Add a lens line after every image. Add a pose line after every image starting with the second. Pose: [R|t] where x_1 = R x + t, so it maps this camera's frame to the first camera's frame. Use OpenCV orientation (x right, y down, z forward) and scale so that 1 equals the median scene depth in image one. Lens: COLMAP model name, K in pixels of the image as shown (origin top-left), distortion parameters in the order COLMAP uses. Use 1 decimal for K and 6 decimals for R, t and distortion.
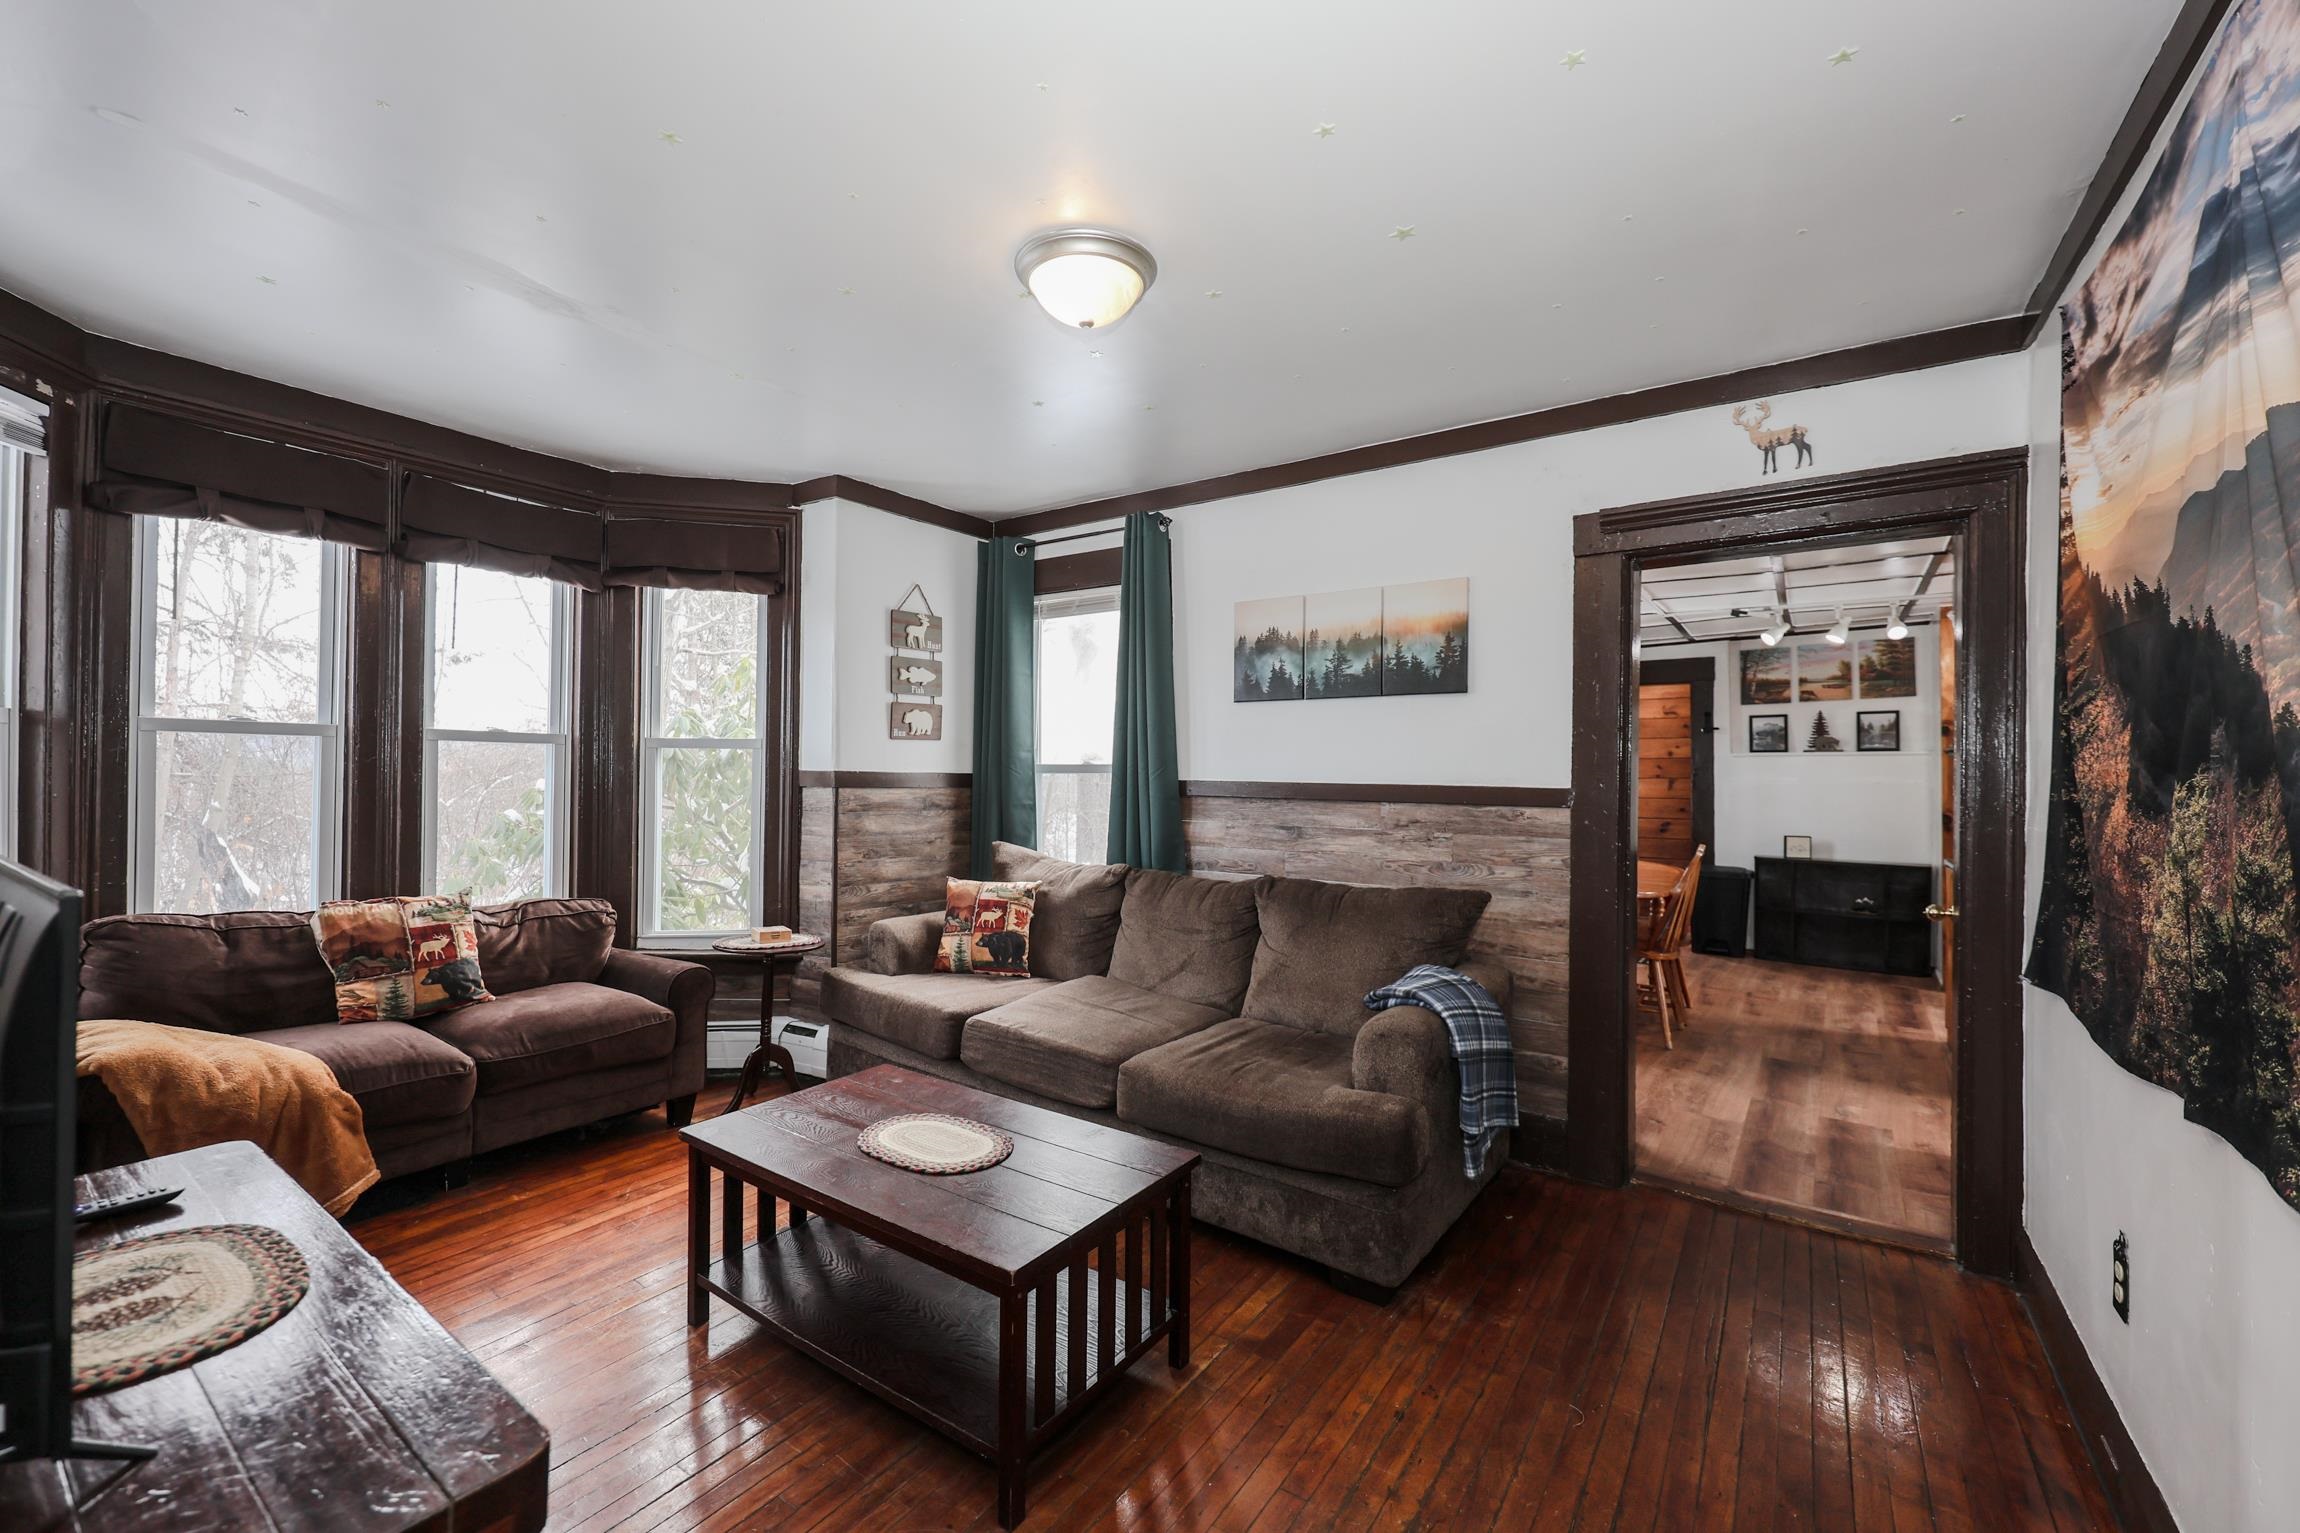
lens RADIAL K [[959.3, 0, 1130.7], [0, 959.3, 755.4], [0, 0, 1]] dist [0.001692, -0.001154]
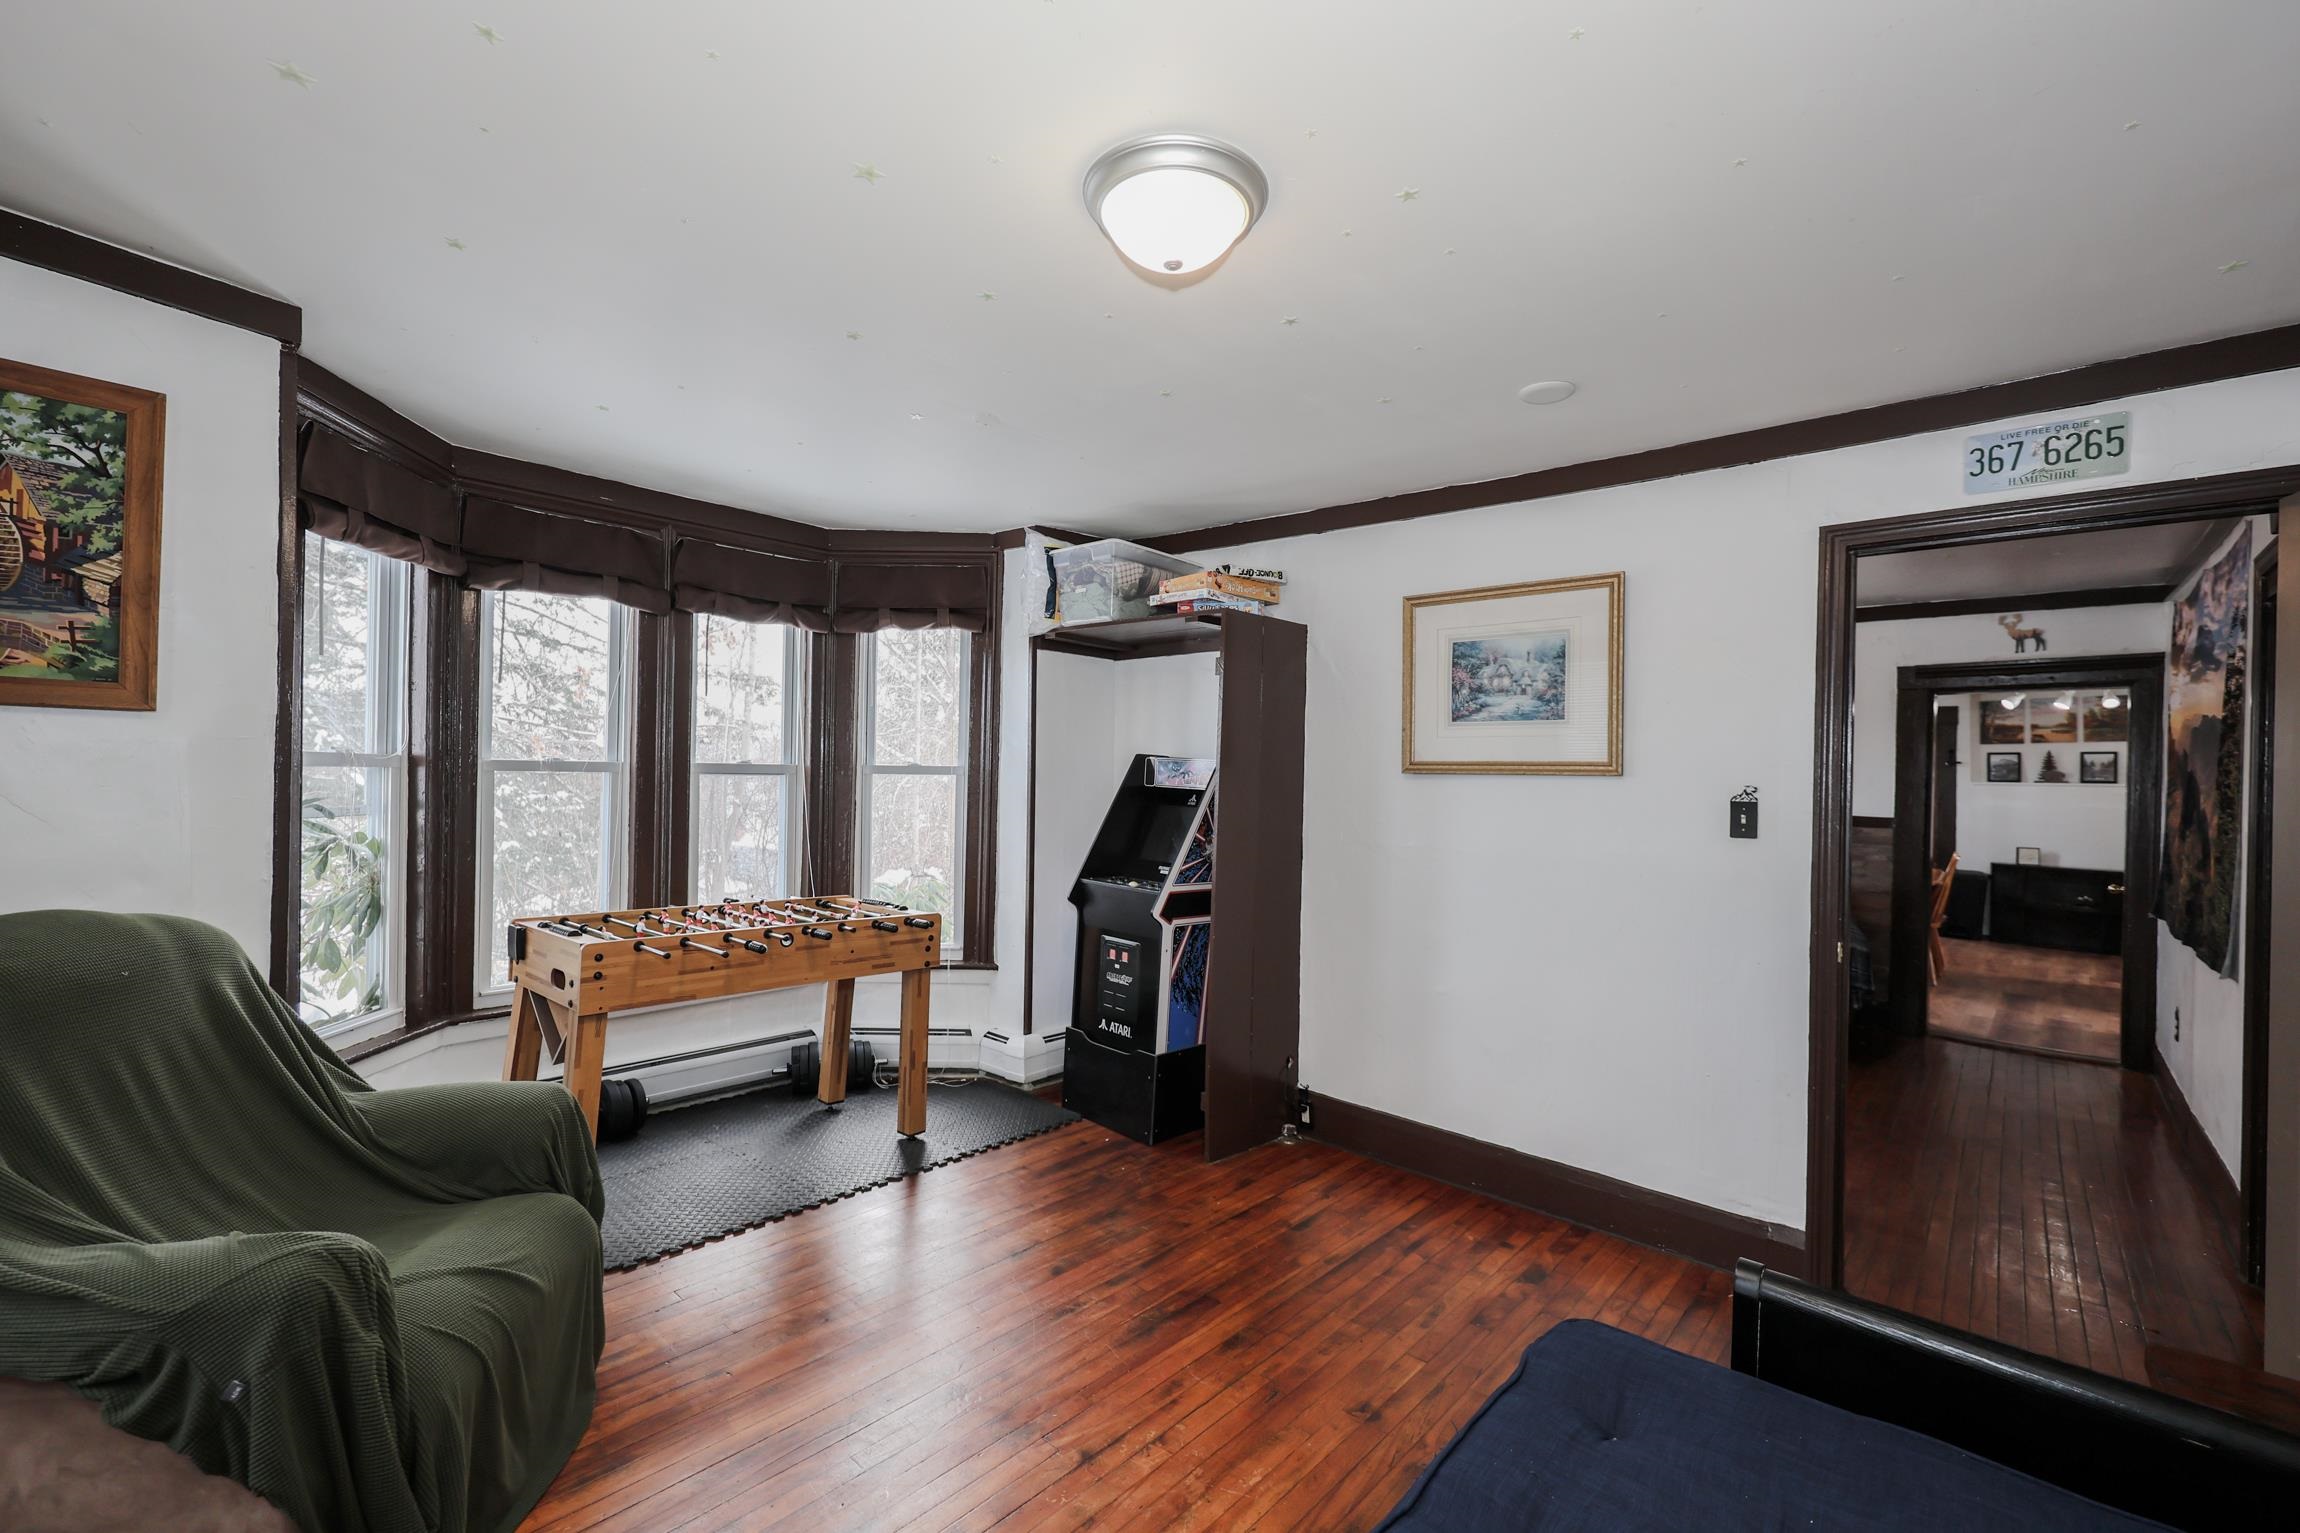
lens RADIAL K [[959.3, 0, 1142.2], [0, 959.3, 804.9], [0, 0, 1]] dist [0.001692, -0.001154]
pose [[0.990843, -0.008555, -0.134751, -0.310006], [0.013003, 0.999398, 0.032170, -0.030031], [0.134394, -0.033628, 0.990357, -0.434441]]
